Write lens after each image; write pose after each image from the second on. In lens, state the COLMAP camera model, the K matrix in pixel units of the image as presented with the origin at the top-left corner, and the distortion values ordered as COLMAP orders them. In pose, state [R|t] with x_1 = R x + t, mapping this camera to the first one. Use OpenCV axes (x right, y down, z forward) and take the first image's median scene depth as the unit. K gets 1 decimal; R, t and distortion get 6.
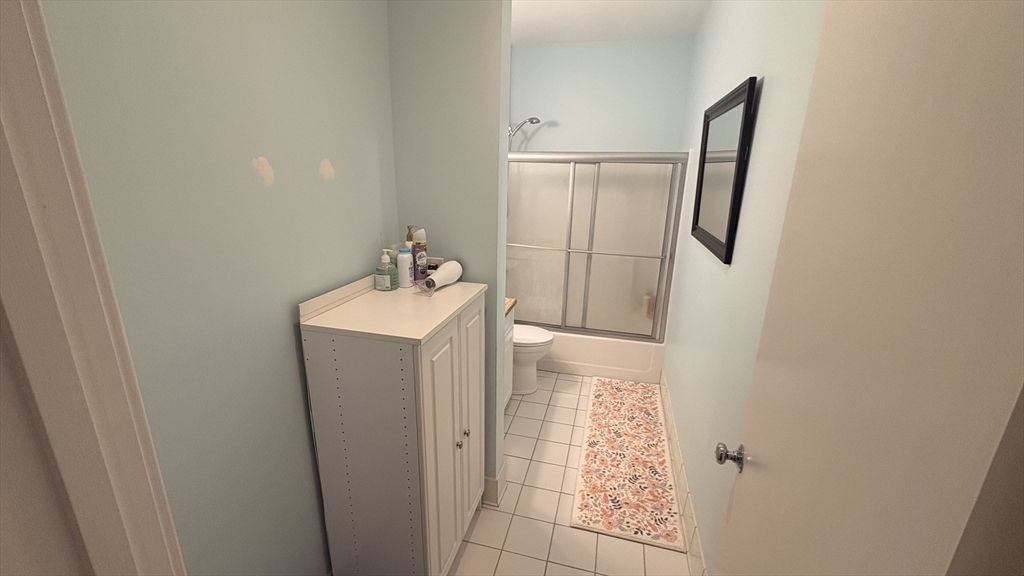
lens RADIAL K [[408.0, 0, 512.0], [0, 408.0, 288.0], [0, 0, 1]] dist [0.001508, 0.000436]
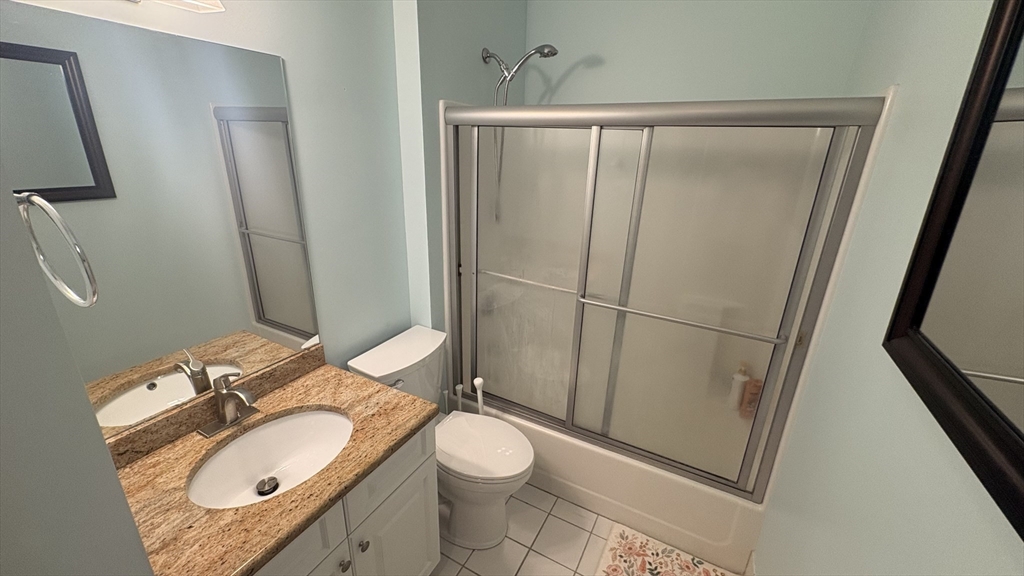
lens RADIAL K [[408.0, 0, 512.0], [0, 408.0, 288.0], [0, 0, 1]] dist [0.001508, 0.000436]
pose [[0.970860, 0.086887, -0.223344, 0.164452], [-0.074493, 0.995207, 0.063347, -0.129190], [0.227777, -0.044863, 0.972679, 0.458416]]
